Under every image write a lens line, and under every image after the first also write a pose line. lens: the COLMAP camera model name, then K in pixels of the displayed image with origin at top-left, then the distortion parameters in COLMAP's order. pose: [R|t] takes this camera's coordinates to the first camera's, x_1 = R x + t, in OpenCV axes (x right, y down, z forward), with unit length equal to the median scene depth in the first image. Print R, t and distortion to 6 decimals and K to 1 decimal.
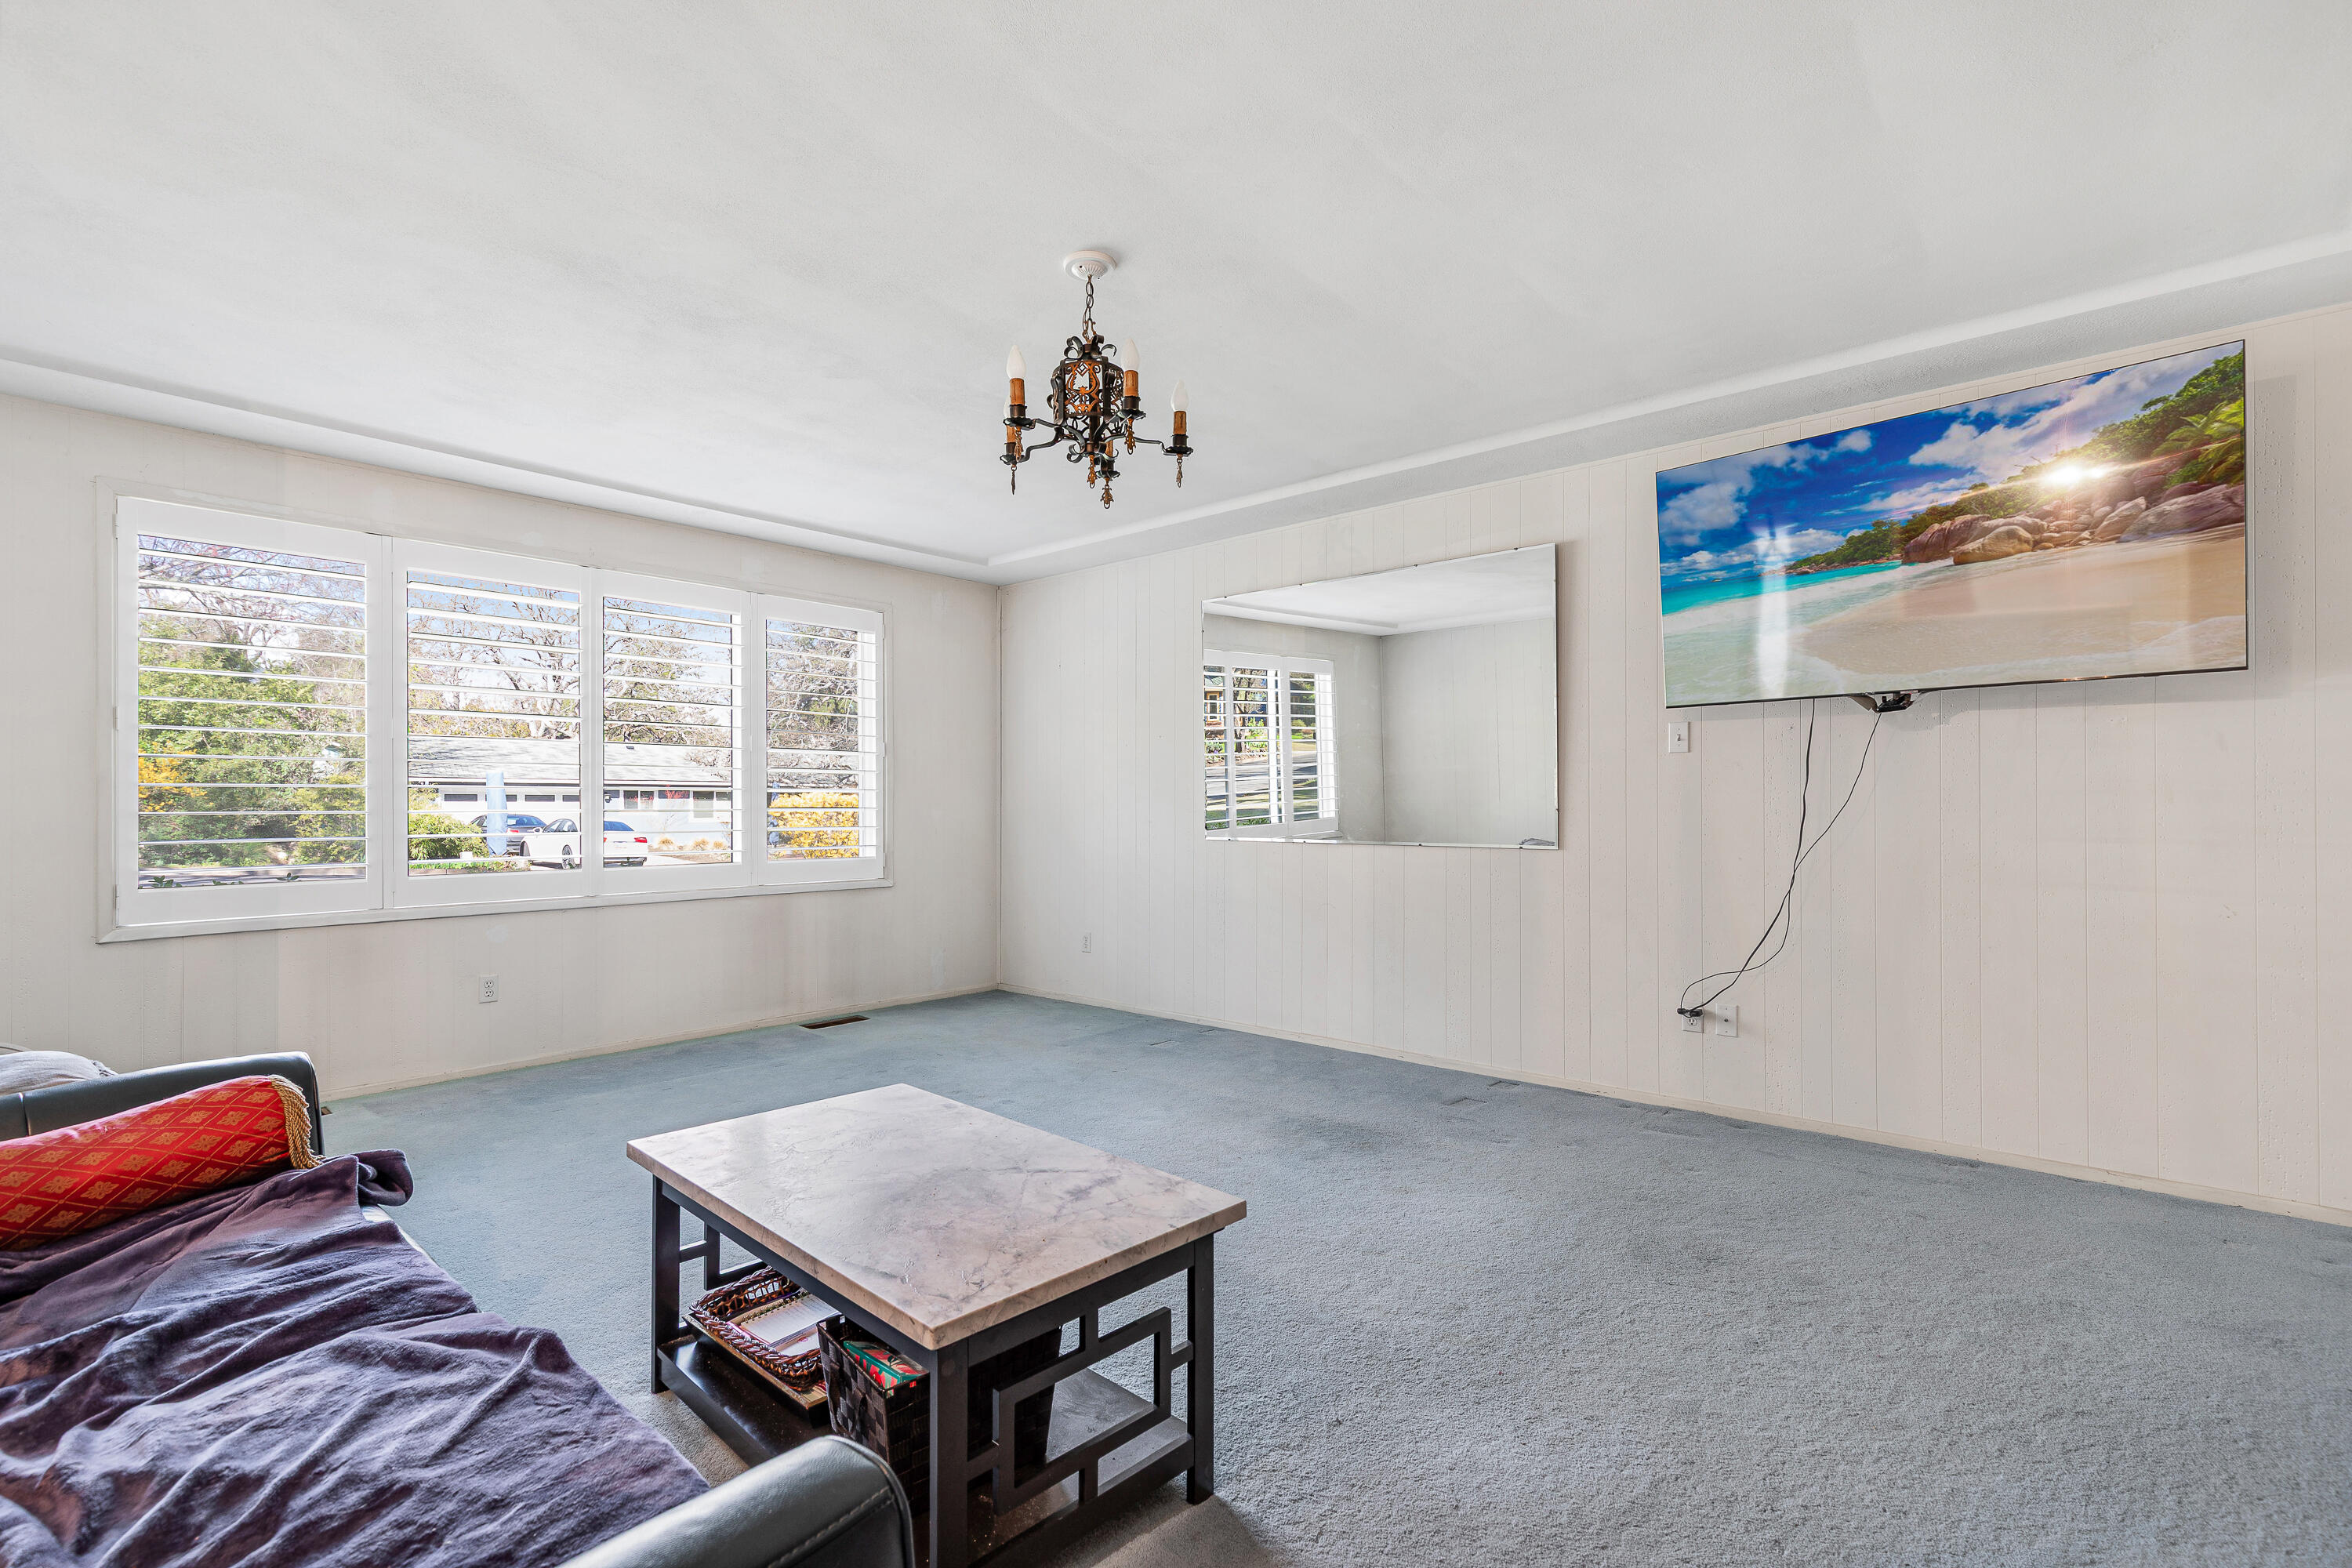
lens RADIAL K [[1066.3, 0, 1173.1], [0, 1066.3, 784.3], [0, 0, 1]] dist [0.013227, -0.000626]
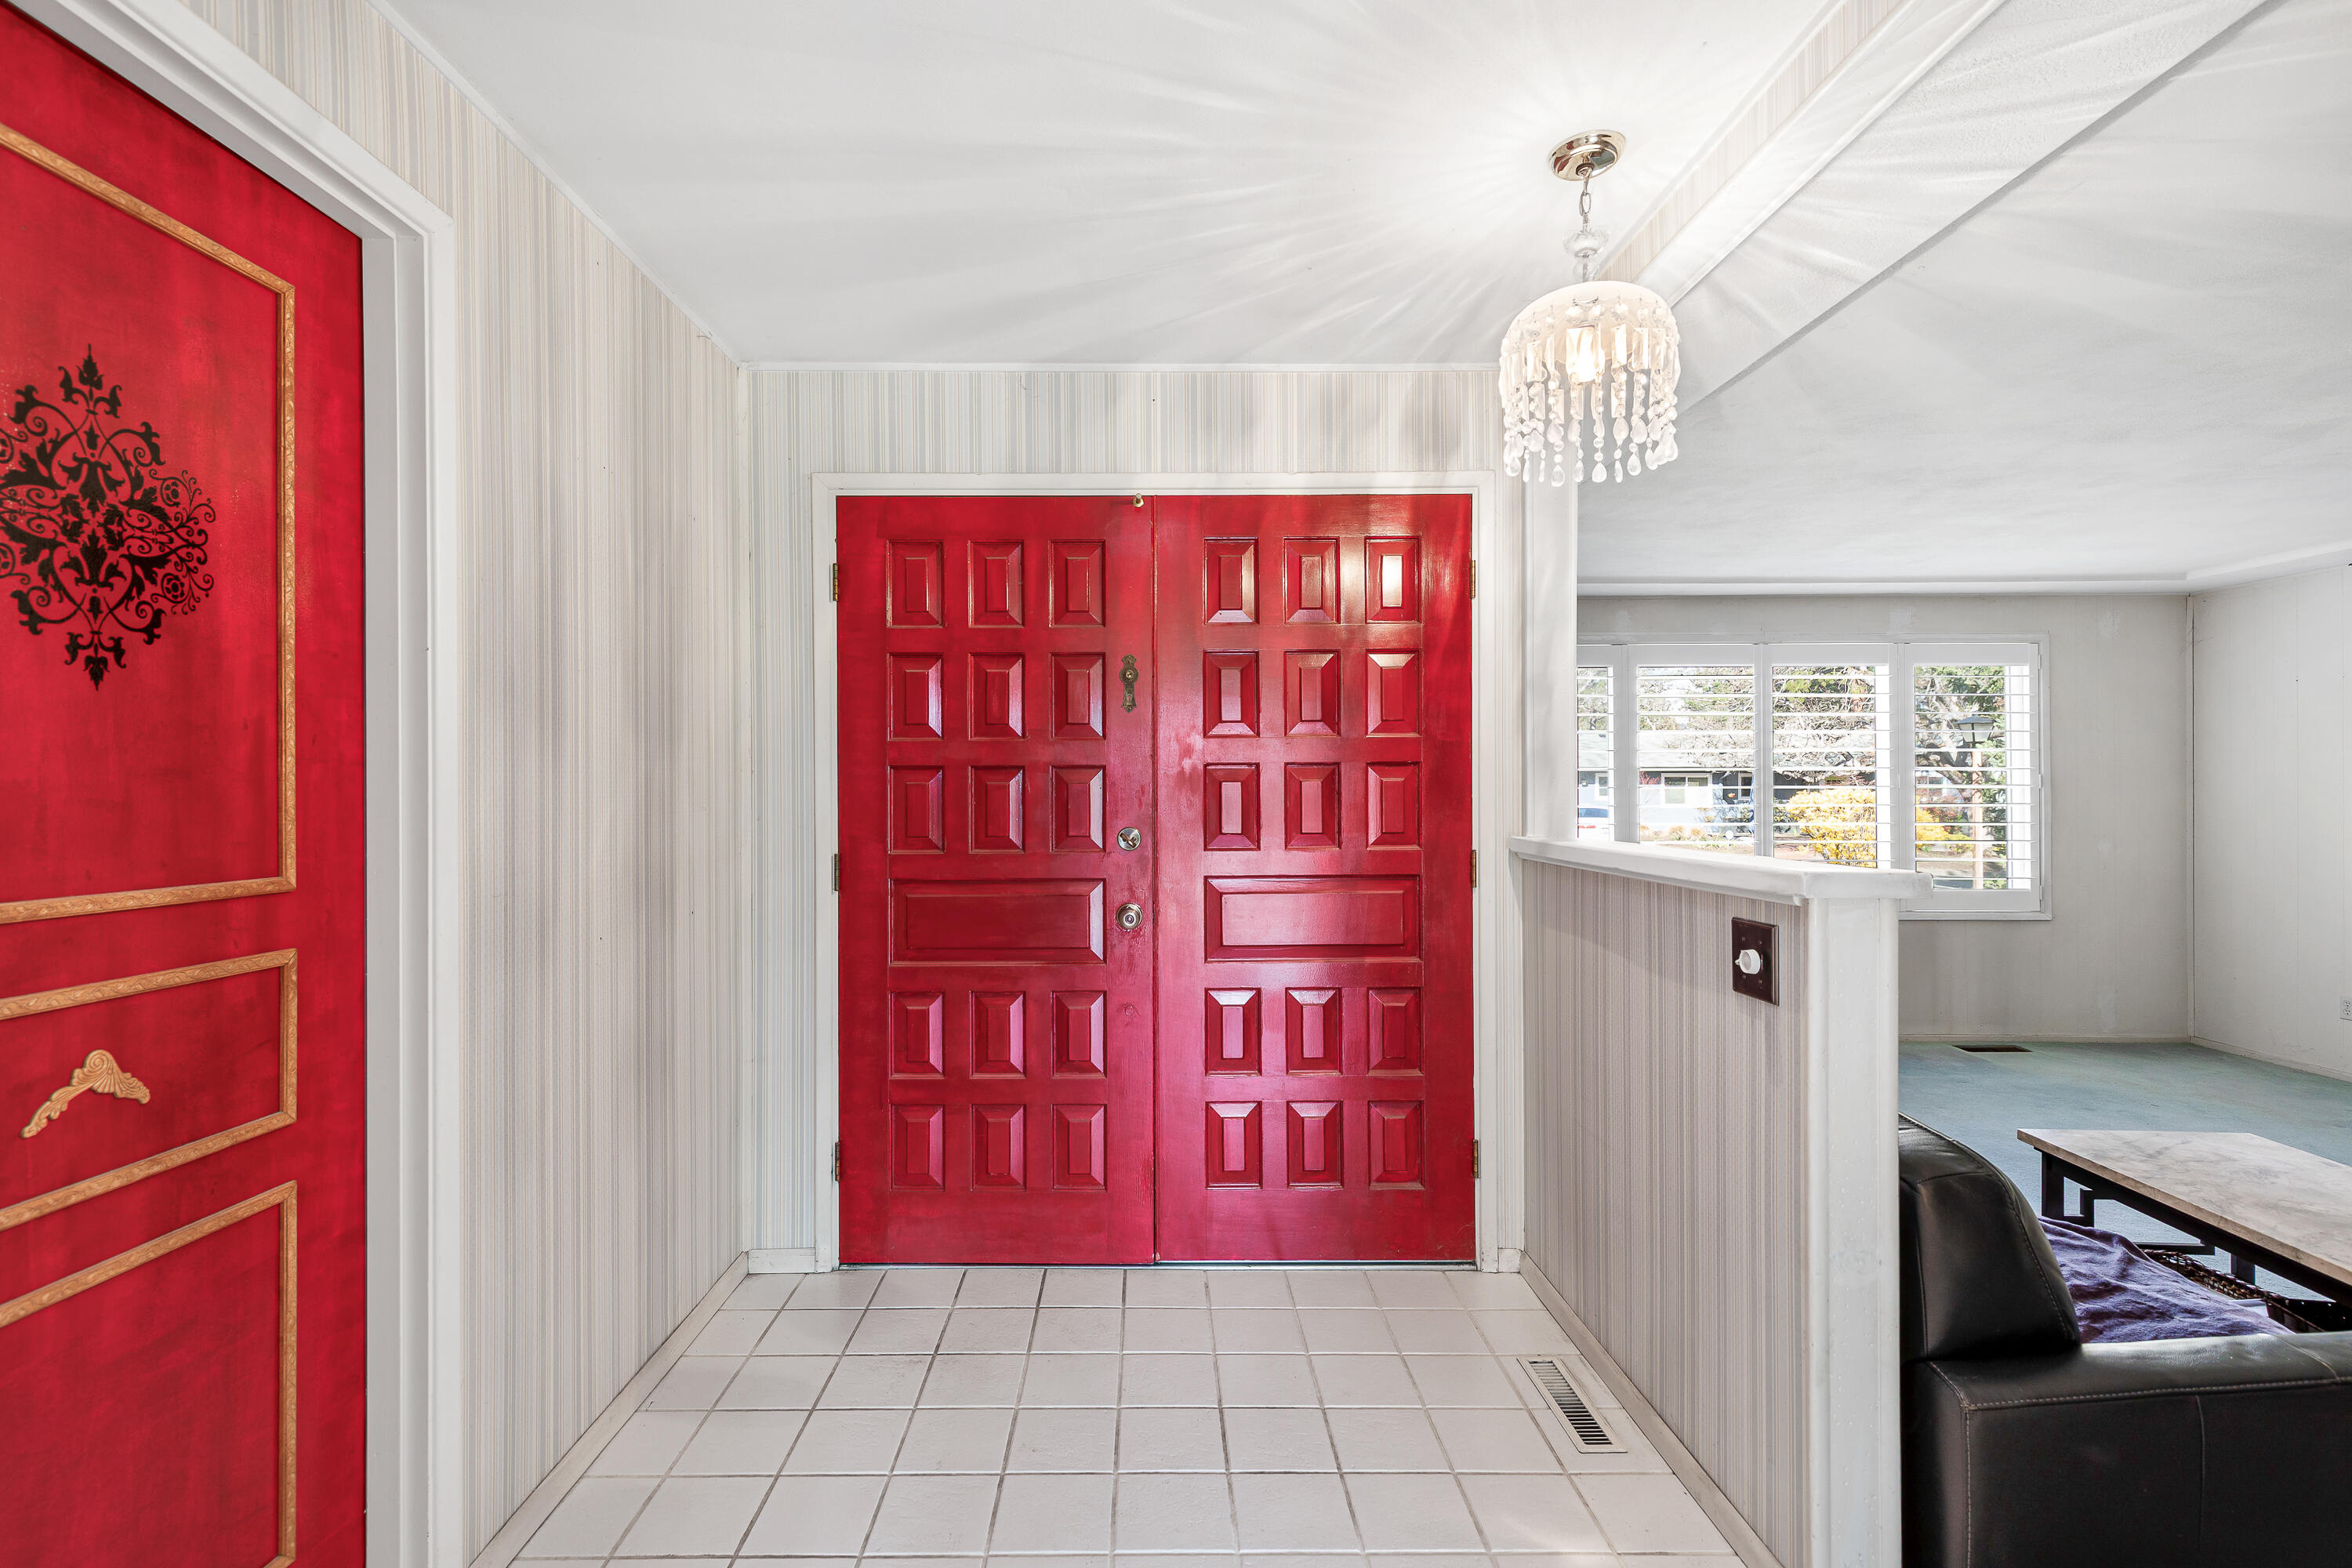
lens RADIAL K [[1066.3, 0, 1171.8], [0, 1066.3, 782.6], [0, 0, 1]] dist [0.013227, -0.000626]
pose [[0.667197, 0.000918, -0.744881, -0.109552], [0.011454, 0.999868, 0.011491, -0.087477], [0.744793, -0.016198, 0.667099, -0.444280]]
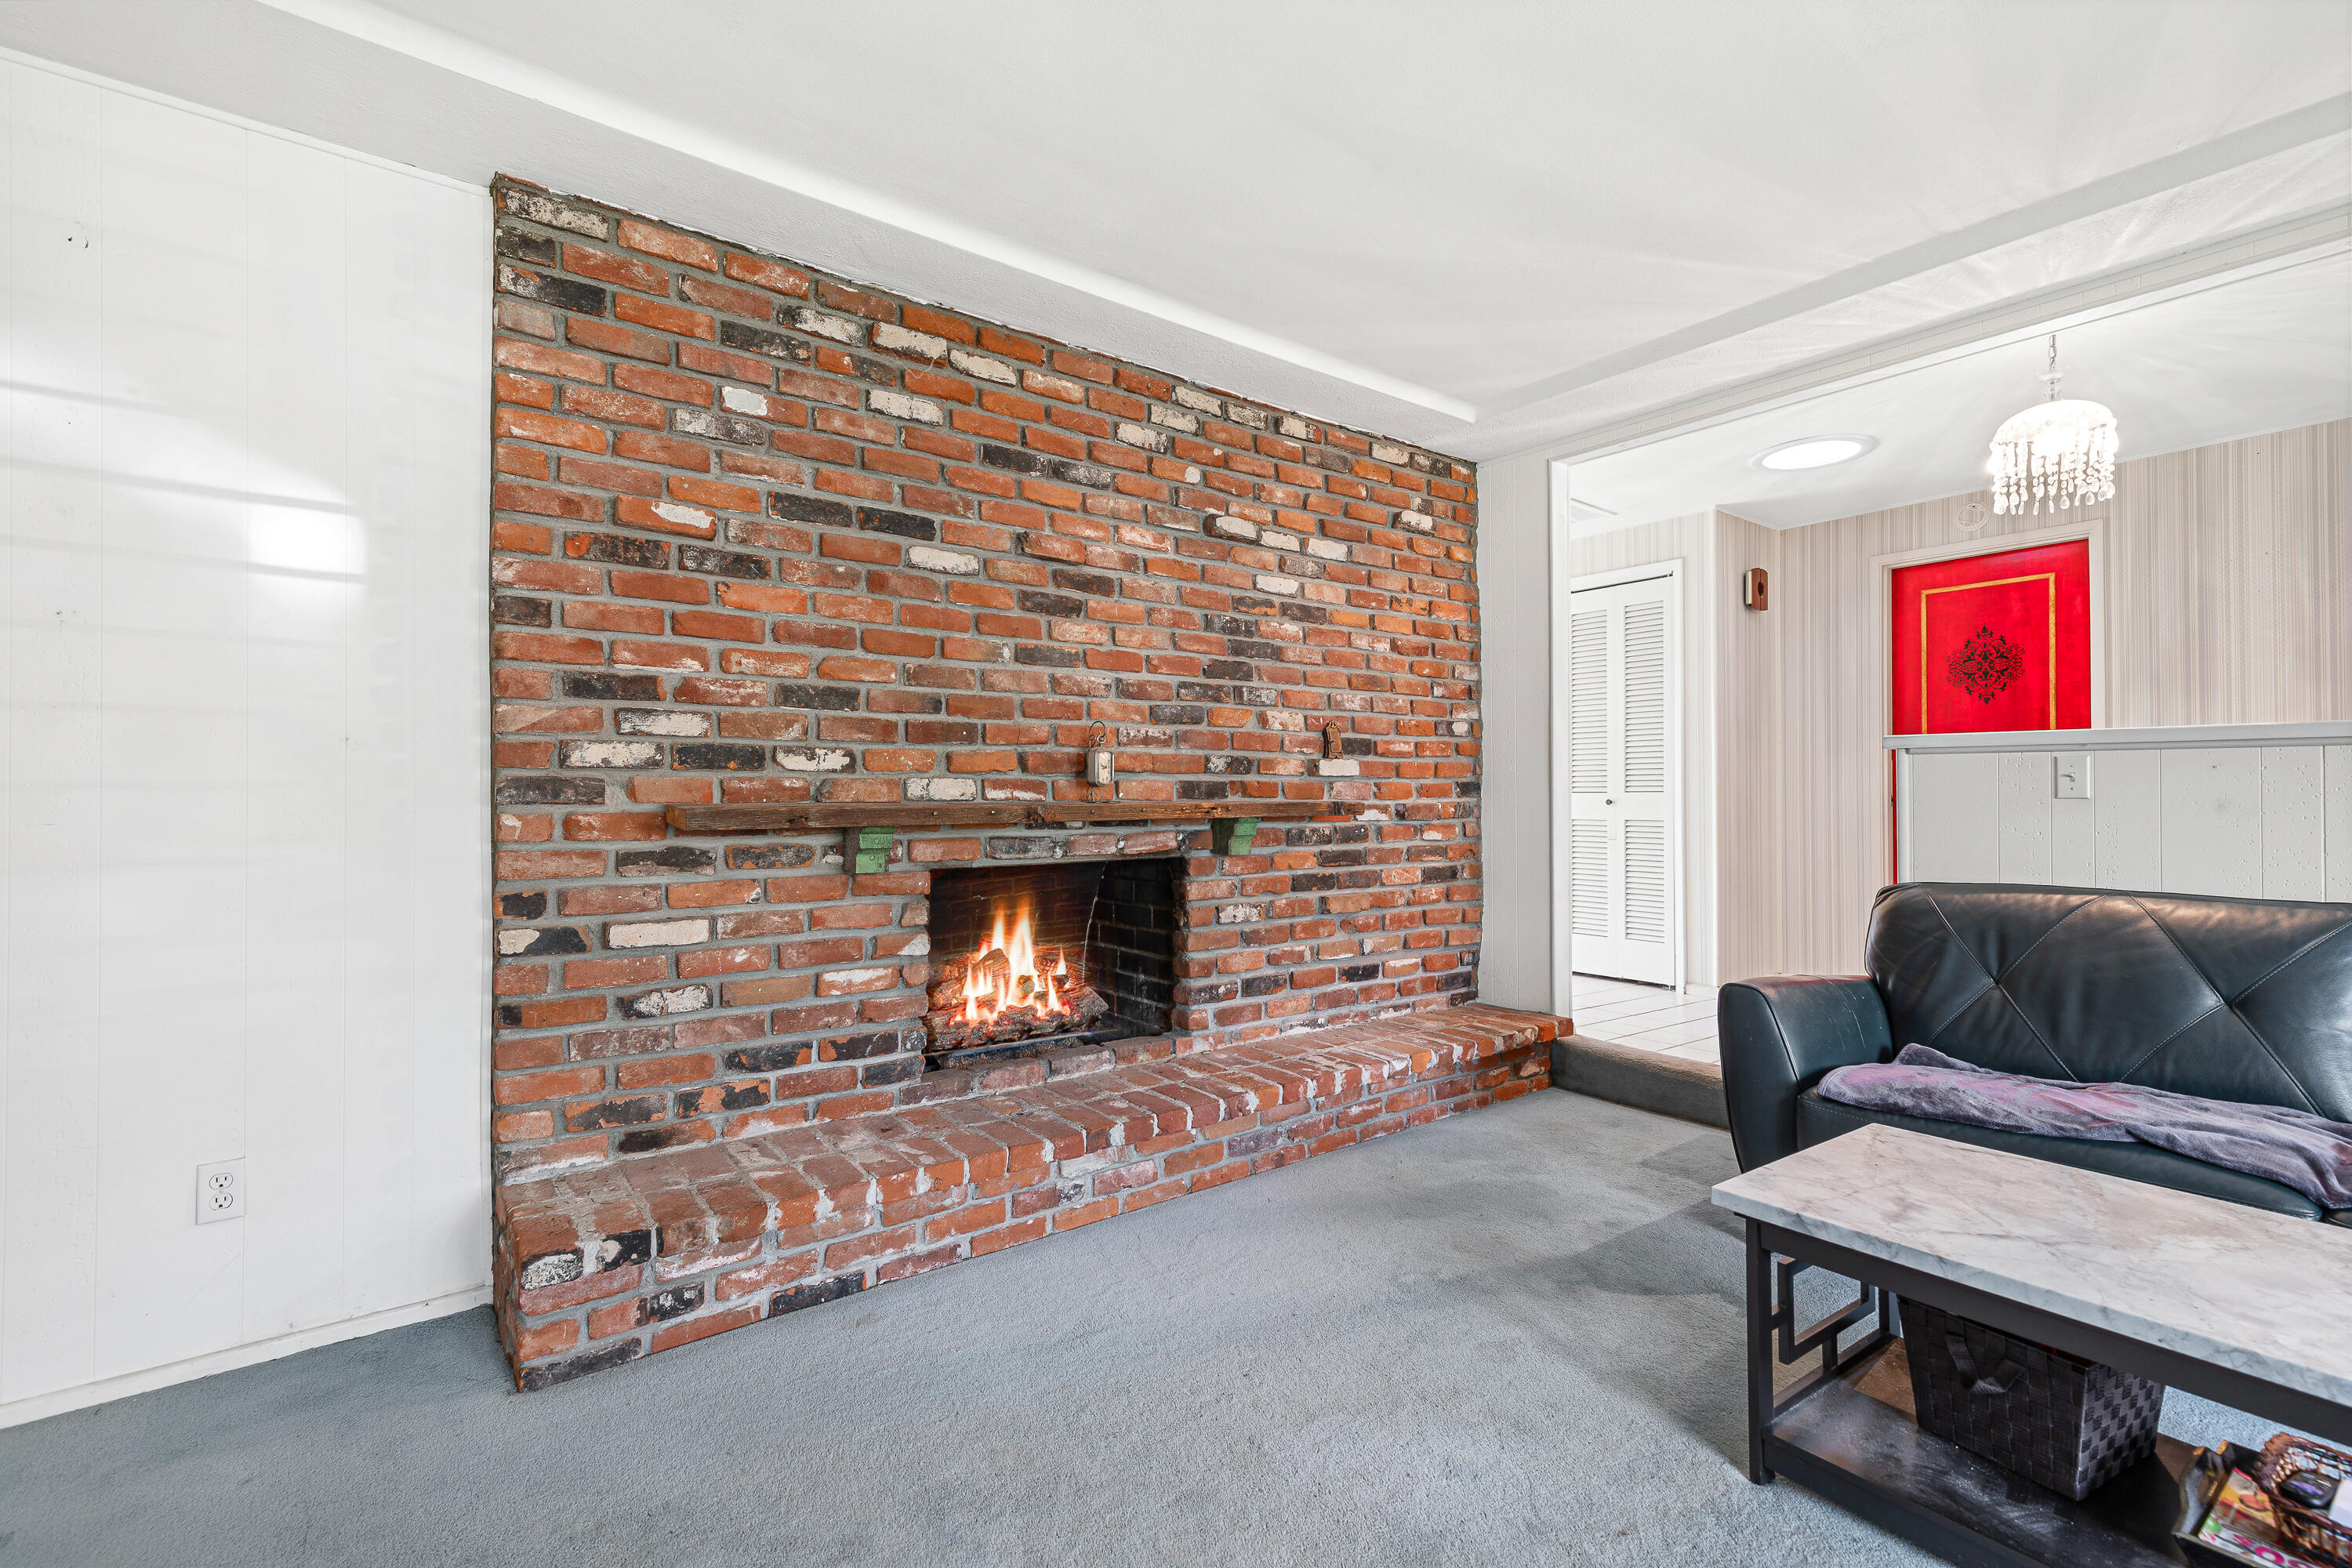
lens RADIAL K [[1066.3, 0, 1162.0], [0, 1066.3, 778.5], [0, 0, 1]] dist [0.013227, -0.000626]
pose [[-0.982122, 0.002113, 0.188233, 0.186252], [-0.003666, 0.999533, -0.030350, 0.018726], [-0.188209, -0.030498, -0.981655, 1.016278]]
